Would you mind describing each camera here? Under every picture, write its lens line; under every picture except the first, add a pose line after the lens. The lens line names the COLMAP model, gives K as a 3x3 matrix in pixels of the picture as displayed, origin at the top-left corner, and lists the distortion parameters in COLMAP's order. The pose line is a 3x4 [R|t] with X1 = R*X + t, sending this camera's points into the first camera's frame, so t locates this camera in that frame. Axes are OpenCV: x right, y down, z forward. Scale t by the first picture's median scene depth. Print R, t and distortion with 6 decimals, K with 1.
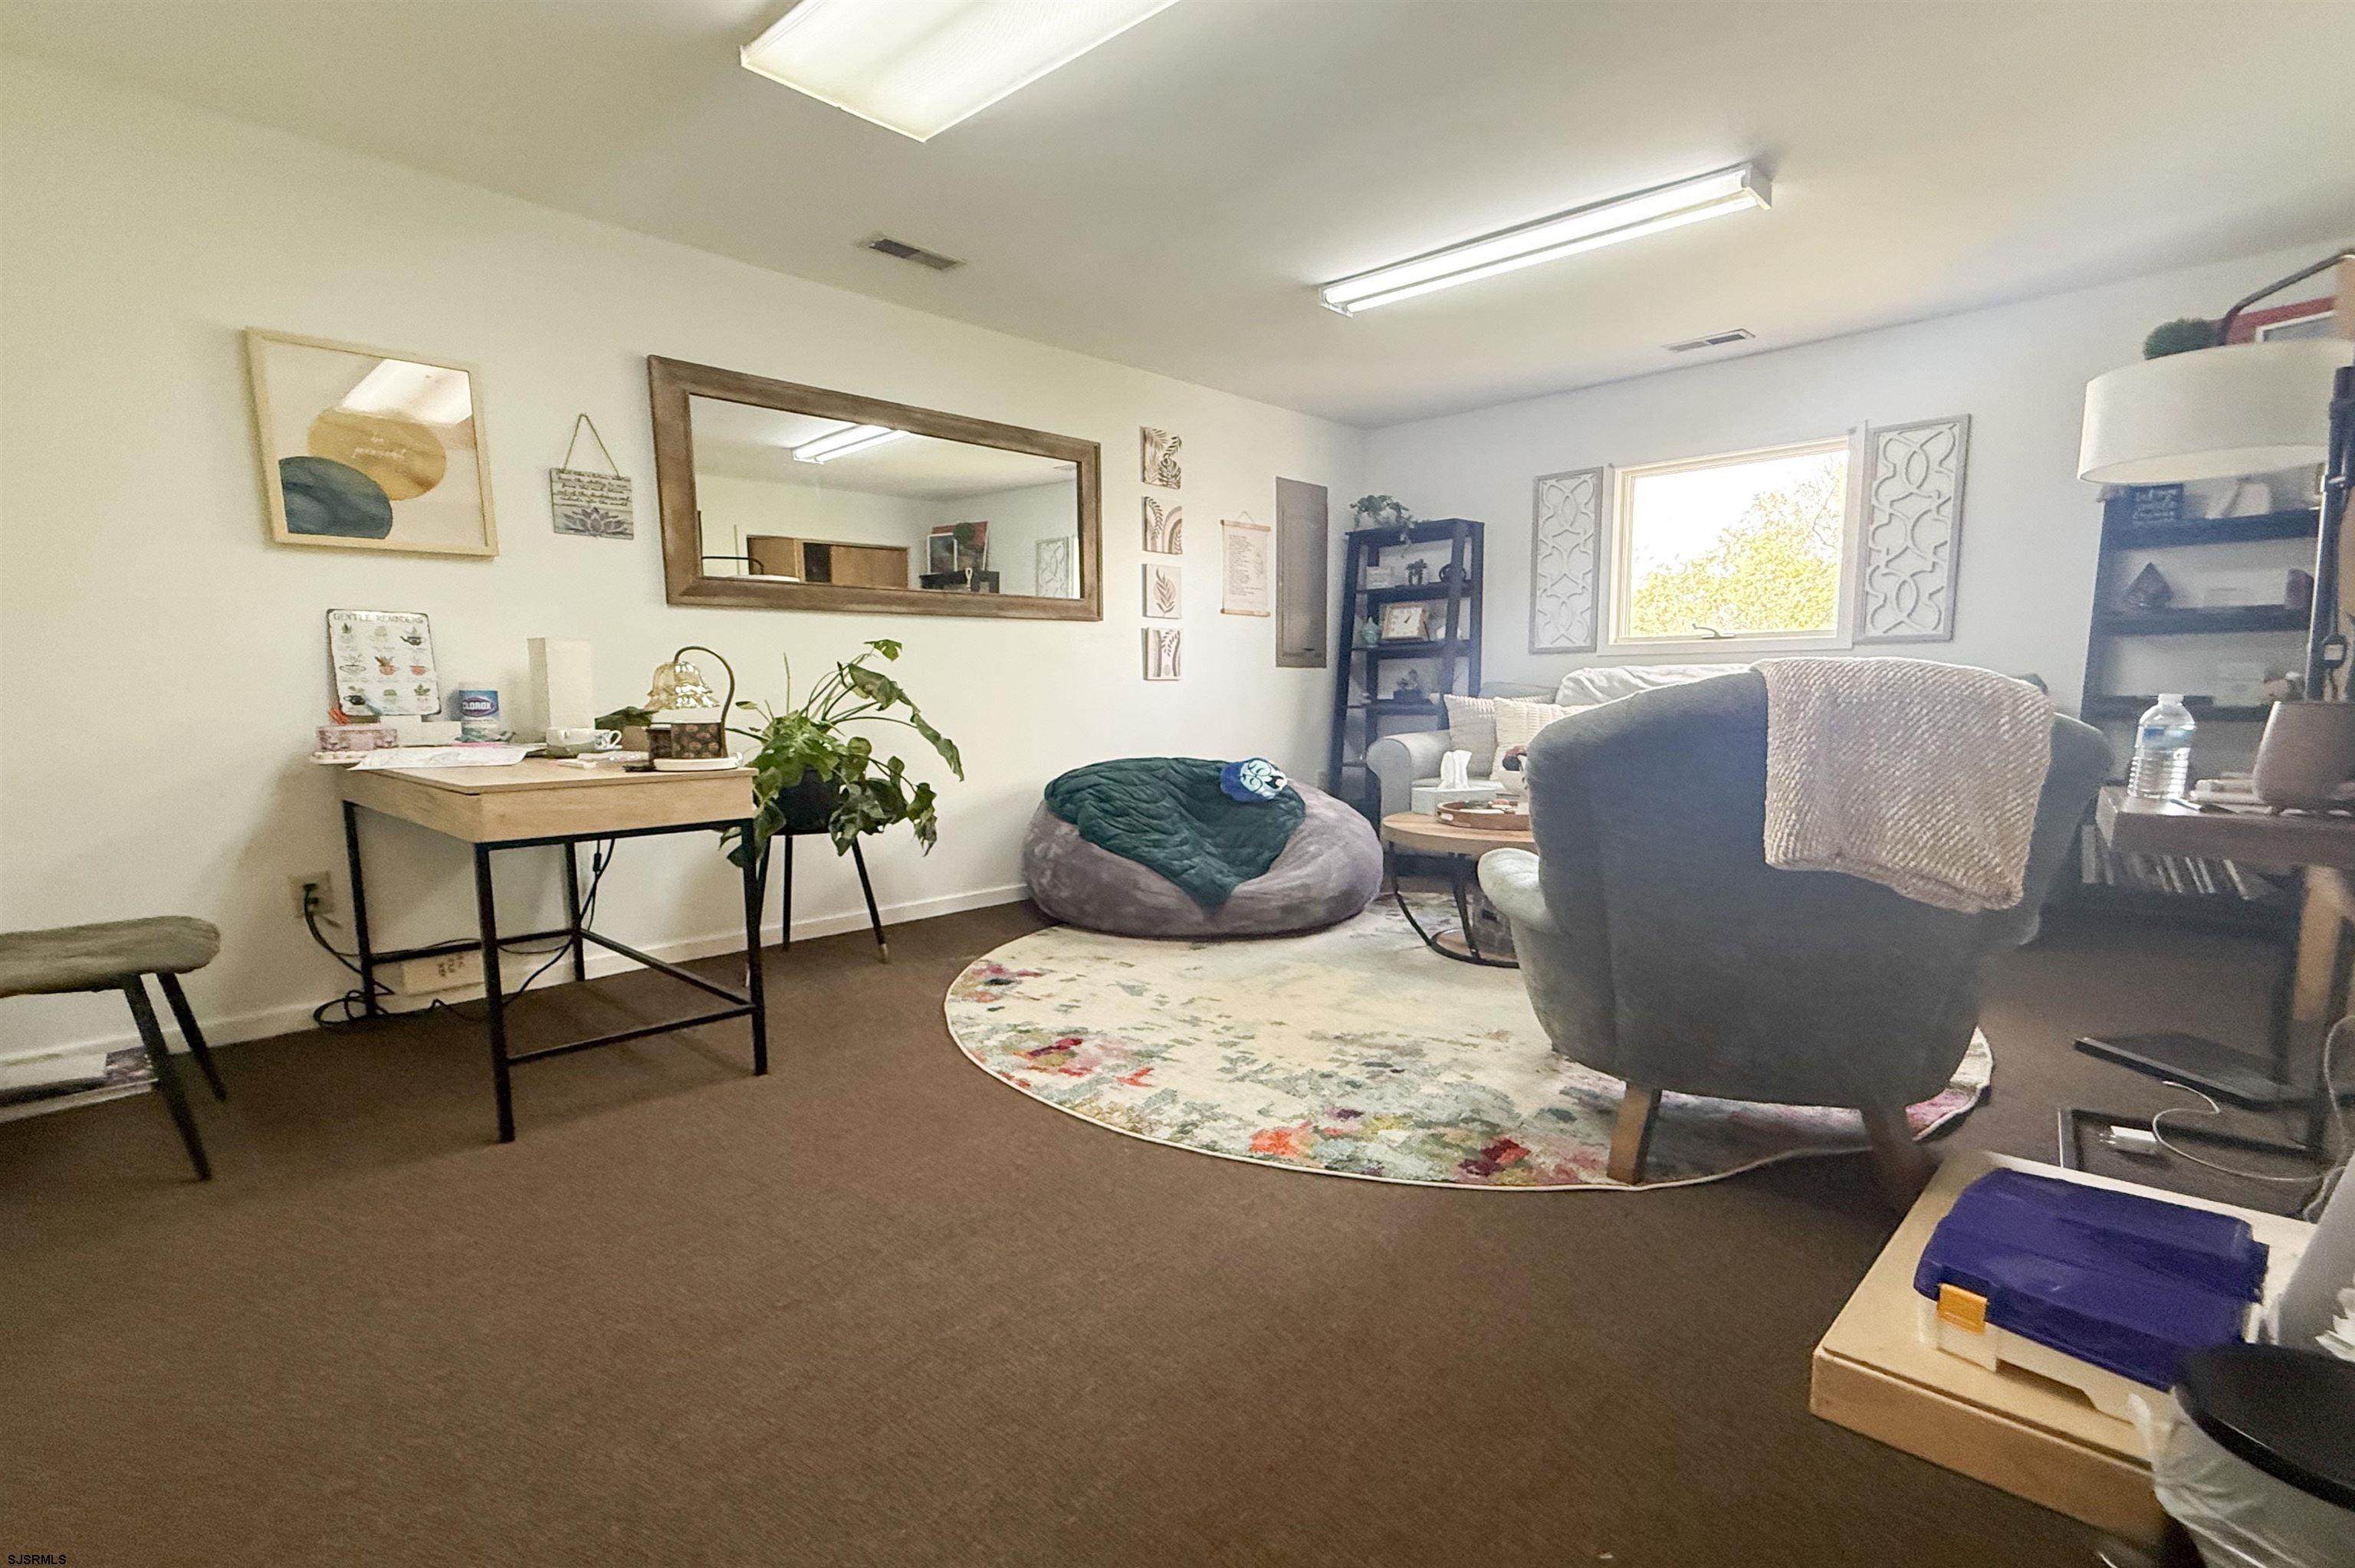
lens RADIAL K [[1025.1, 0, 1177.5], [0, 1025.1, 784.0], [0, 0, 1]] dist [0.000005, 0.000002]
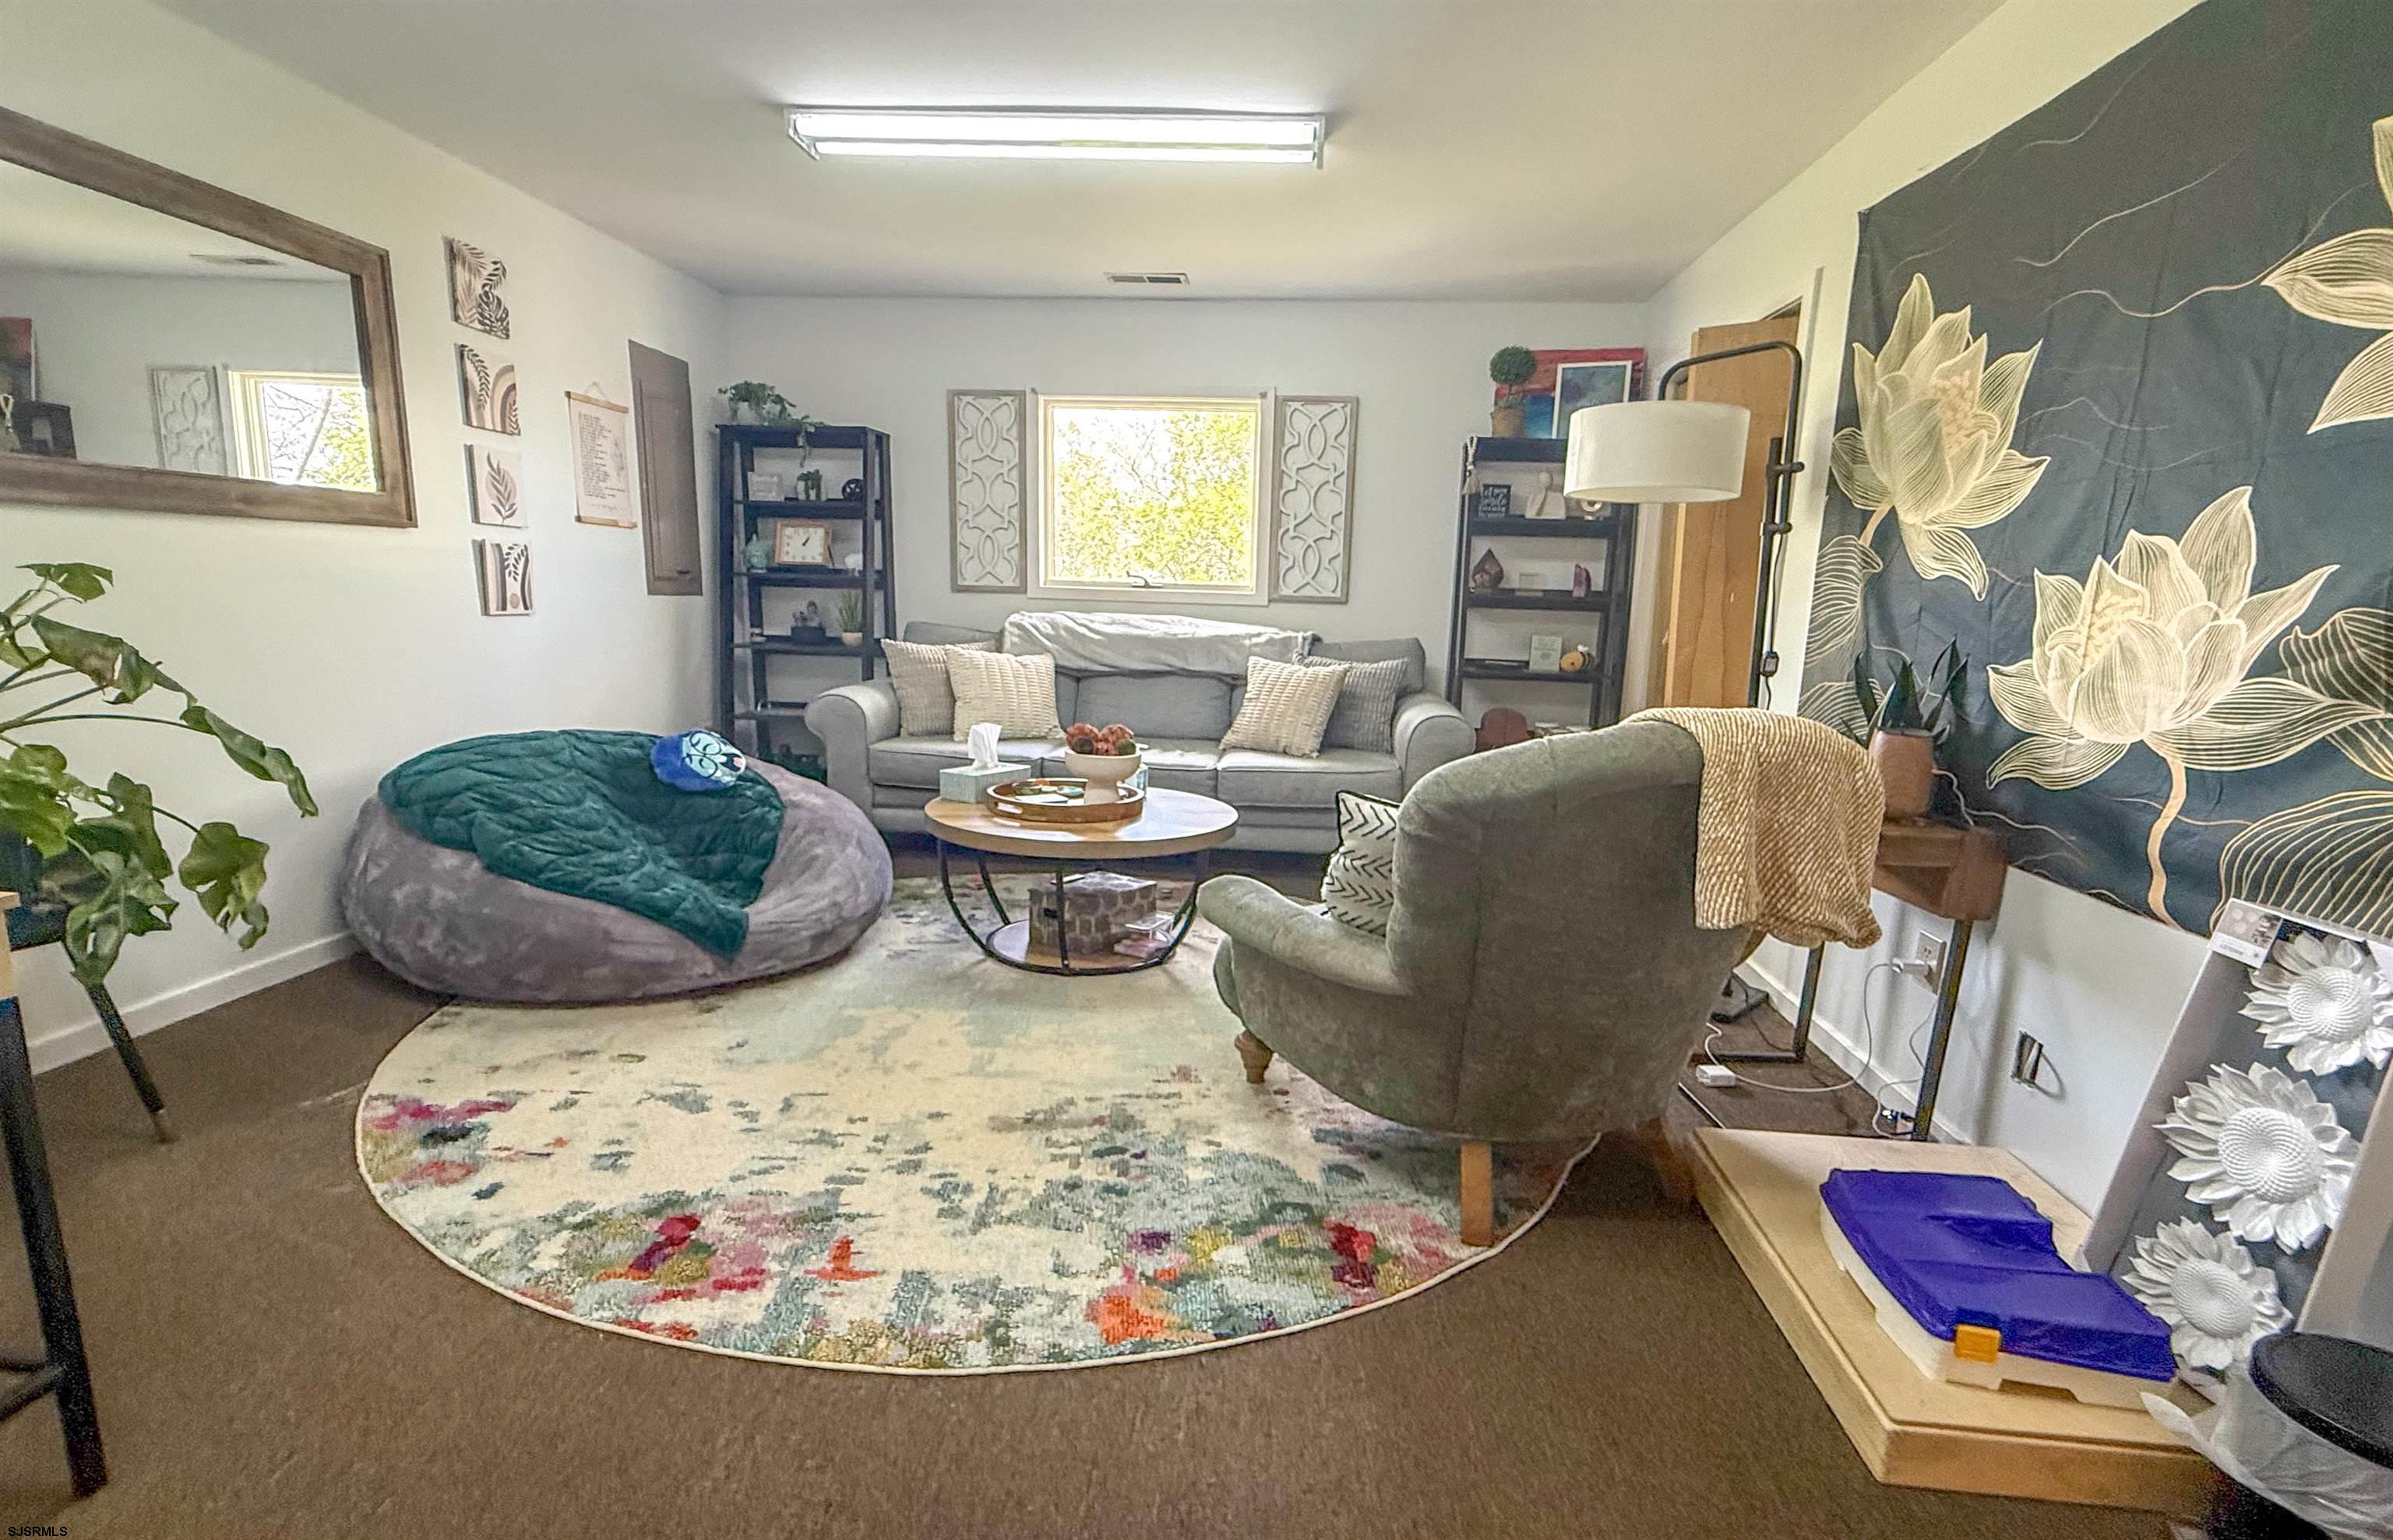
lens RADIAL K [[1108.9, 0, 1199.6], [0, 1108.9, 816.0], [0, 0, 1]] dist [-0.001044, 0.000220]
pose [[0.808373, -0.076978, 0.583616, -0.134994], [0.022177, 0.994692, 0.100481, -0.045917], [-0.588253, -0.068283, 0.805789, 0.137844]]
